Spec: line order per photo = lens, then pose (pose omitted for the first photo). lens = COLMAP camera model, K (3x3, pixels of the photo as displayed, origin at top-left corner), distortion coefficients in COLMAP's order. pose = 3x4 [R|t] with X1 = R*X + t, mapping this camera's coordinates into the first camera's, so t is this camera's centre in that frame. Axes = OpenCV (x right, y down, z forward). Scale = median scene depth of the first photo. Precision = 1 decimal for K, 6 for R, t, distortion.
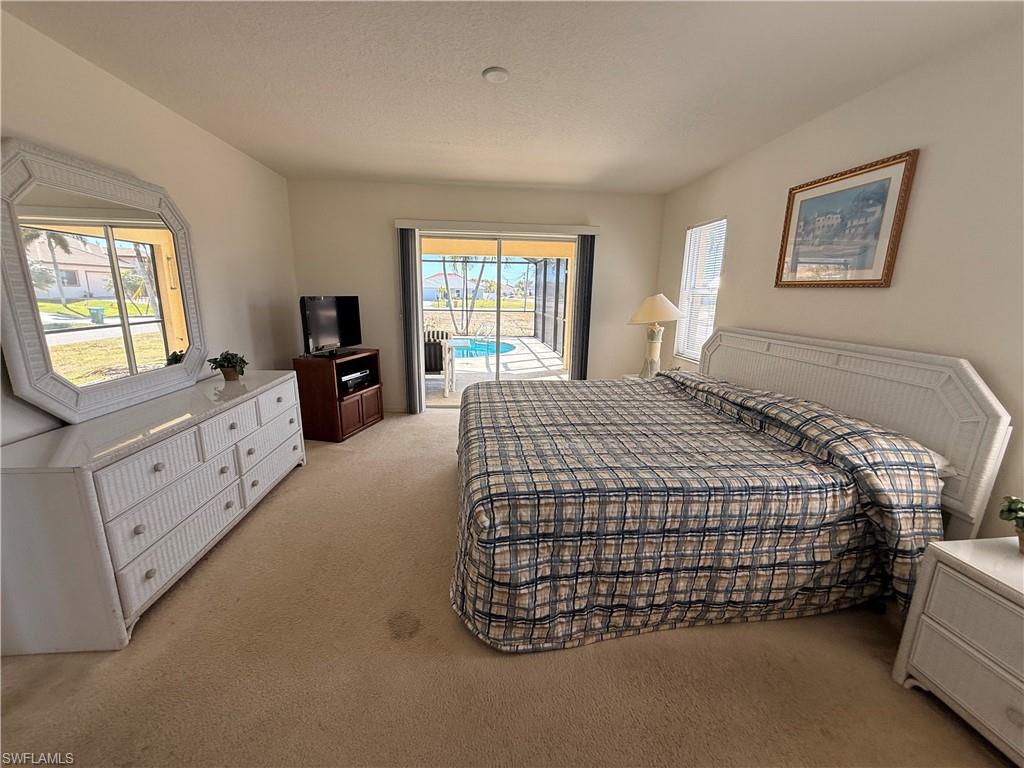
lens RADIAL K [[411.9, 0, 508.7], [0, 411.9, 385.0], [0, 0, 1]] dist [-0.000441, 0.000020]
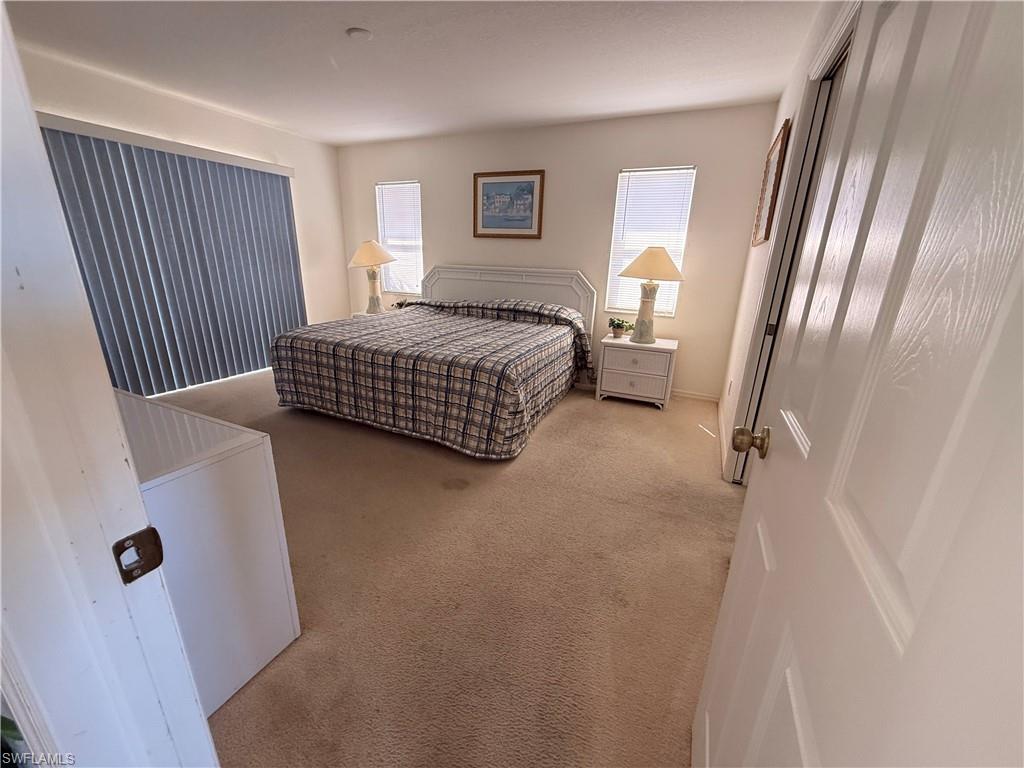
lens RADIAL K [[411.9, 0, 508.7], [0, 411.9, 385.0], [0, 0, 1]] dist [-0.000441, 0.000020]
pose [[0.507127, -0.271746, 0.817910, -0.955232], [0.174483, 0.961713, 0.211340, -0.001045], [-0.844025, 0.035535, 0.535125, 0.071969]]
